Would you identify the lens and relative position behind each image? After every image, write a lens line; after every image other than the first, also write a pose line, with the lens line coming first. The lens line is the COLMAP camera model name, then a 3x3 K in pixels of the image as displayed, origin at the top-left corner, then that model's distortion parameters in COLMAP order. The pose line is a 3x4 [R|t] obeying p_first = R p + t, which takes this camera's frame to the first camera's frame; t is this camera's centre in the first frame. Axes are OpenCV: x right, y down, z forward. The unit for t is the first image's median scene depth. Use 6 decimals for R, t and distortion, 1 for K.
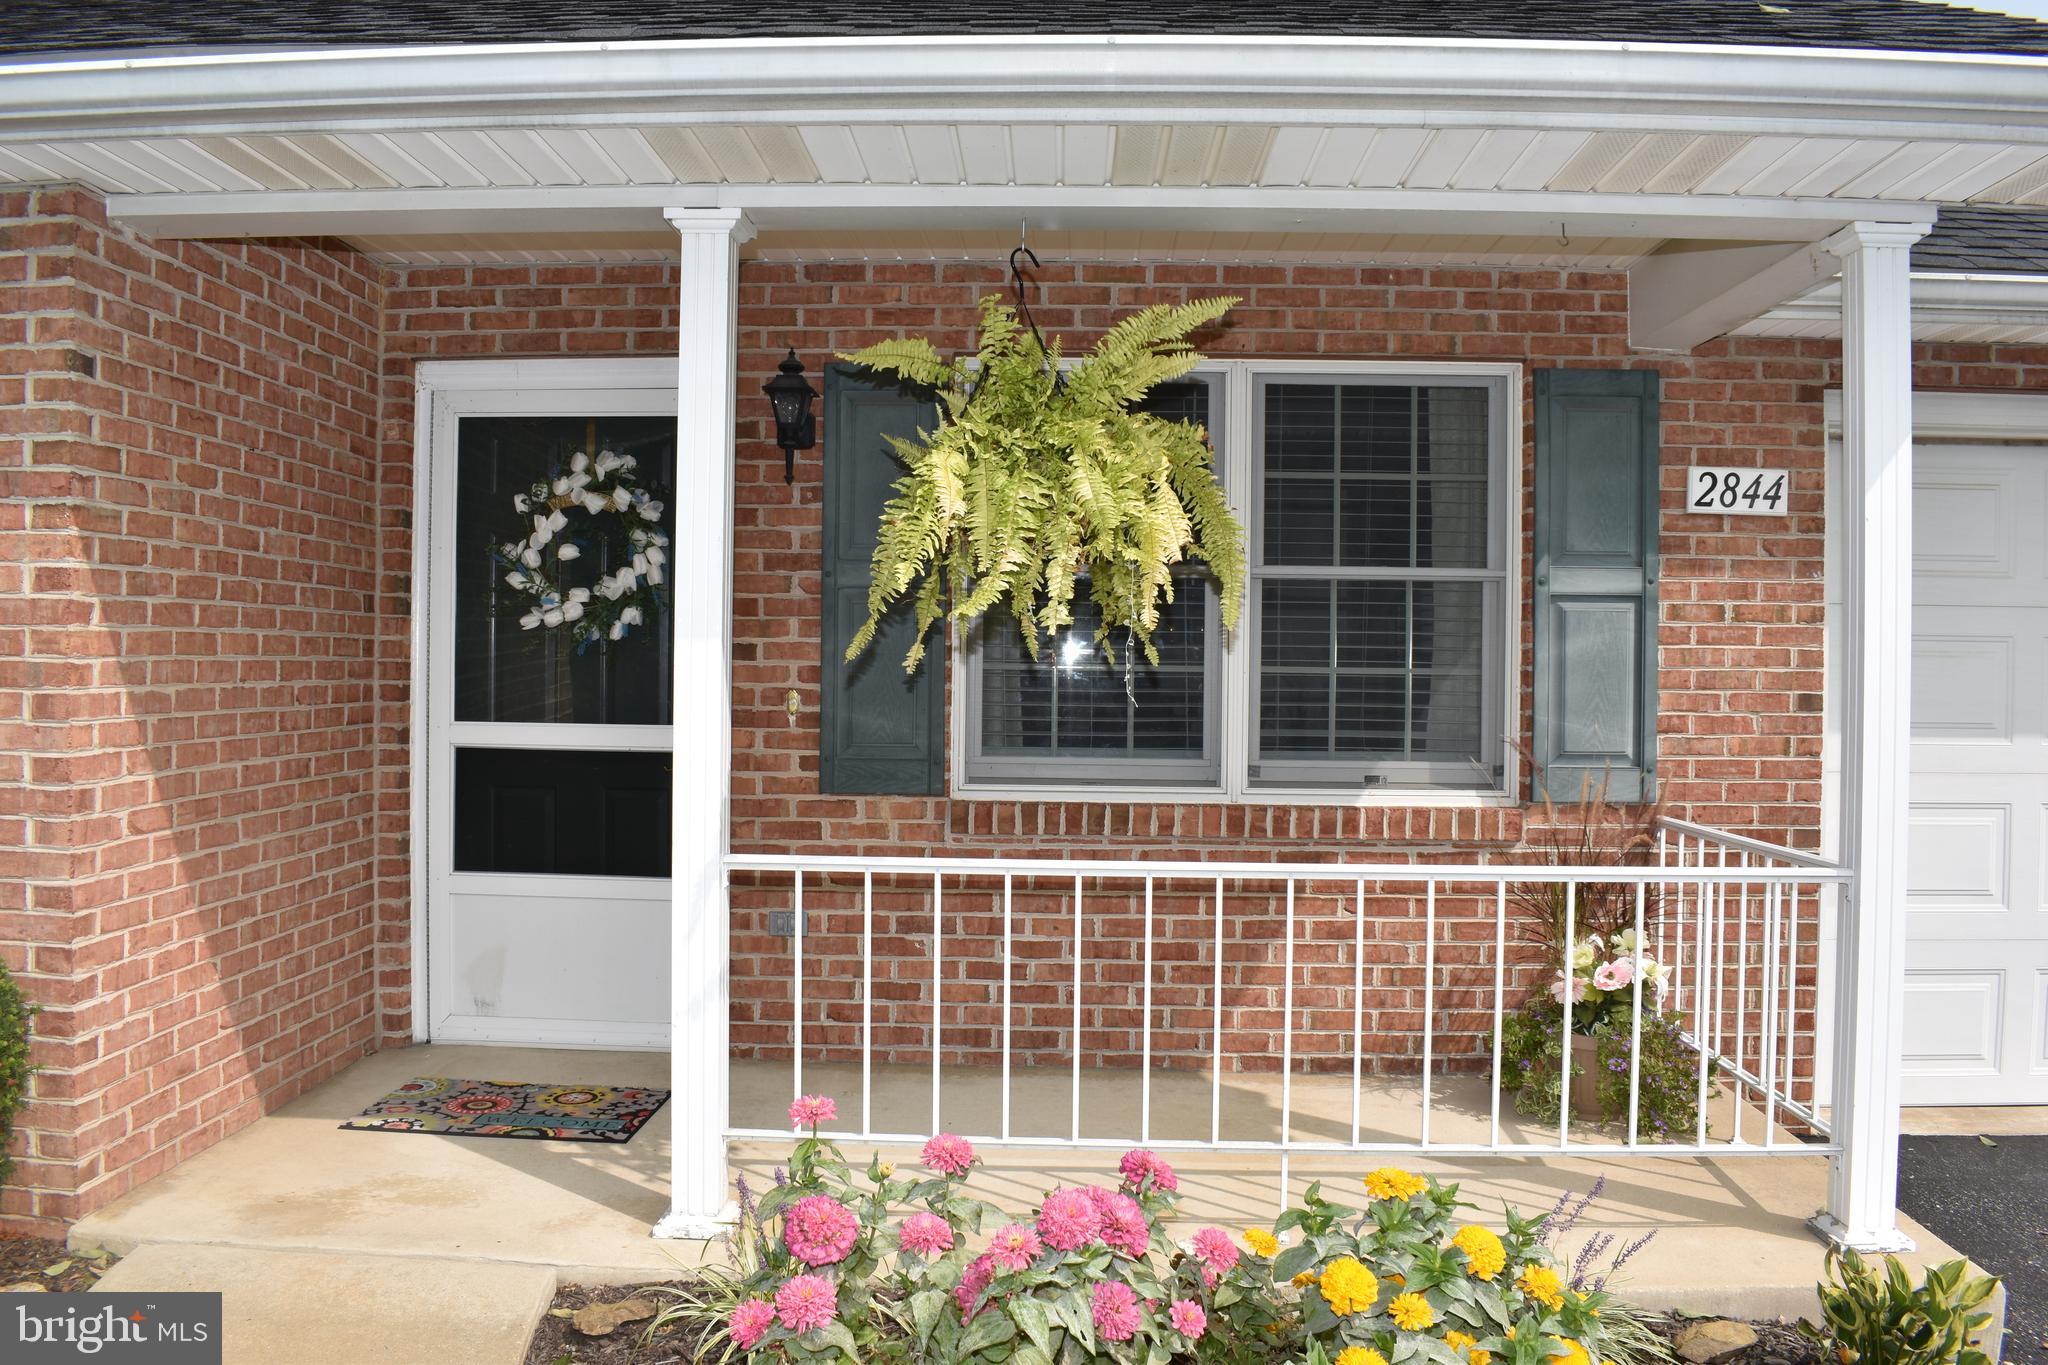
lens RADIAL K [[1562.2, 0, 1018.8], [0, 1562.2, 680.6], [0, 0, 1]] dist [-0.101218, 0.013651]
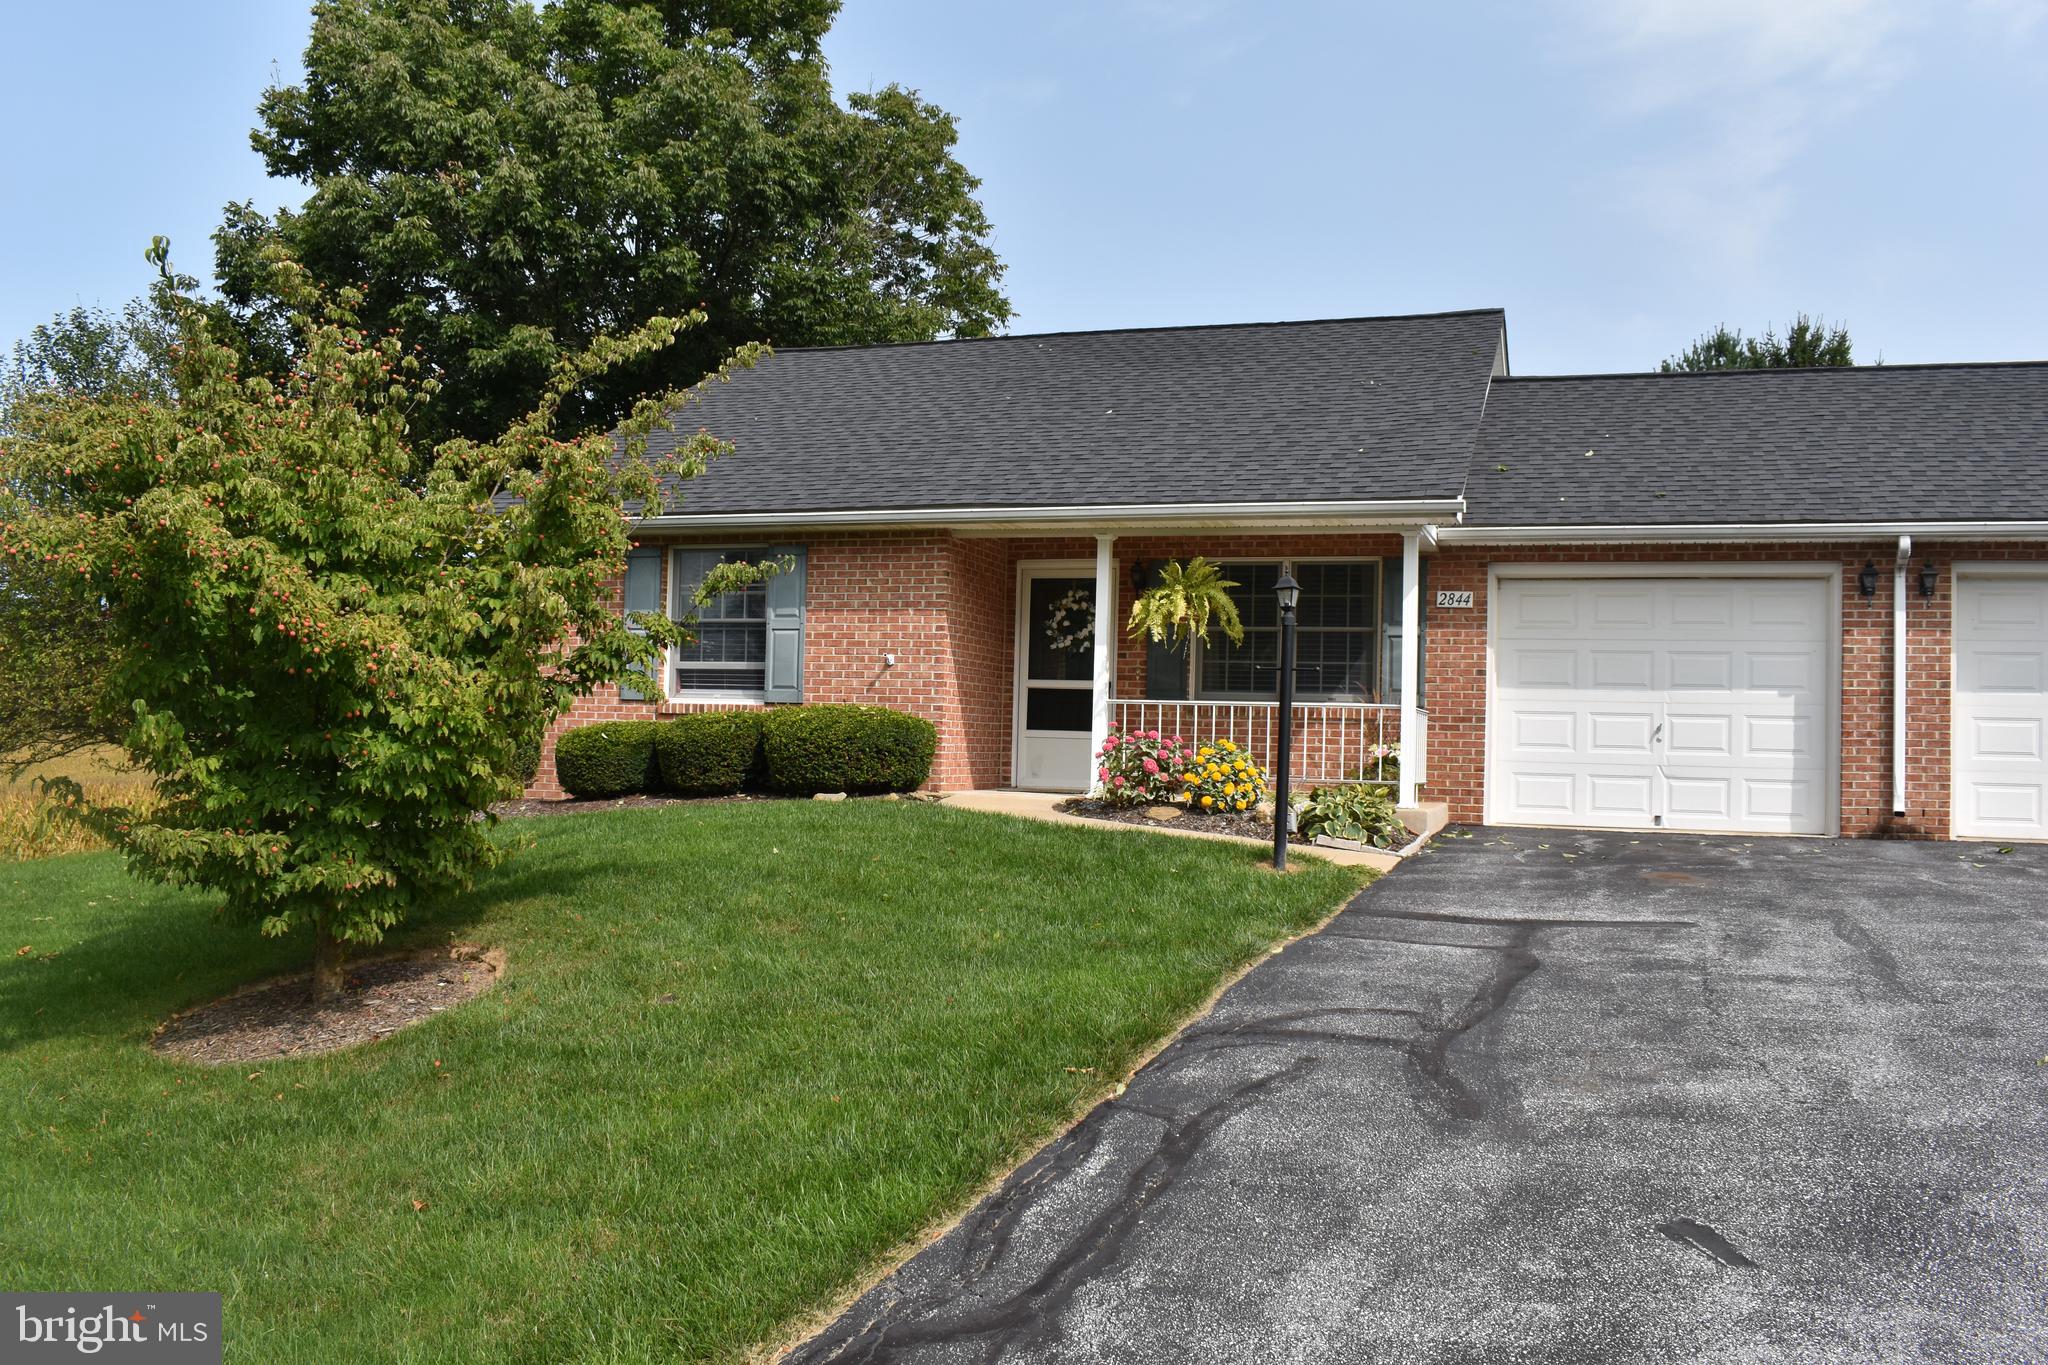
lens RADIAL K [[1772.1, 0, 1023.6], [0, 1772.1, 682.1], [0, 0, 1]] dist [-0.001158, -0.000175]
pose [[0.957111, 0.004810, -0.289683, 0.642102], [-0.021342, 0.998316, -0.053937, 0.223649], [0.288936, 0.057806, 0.955602, -2.360747]]
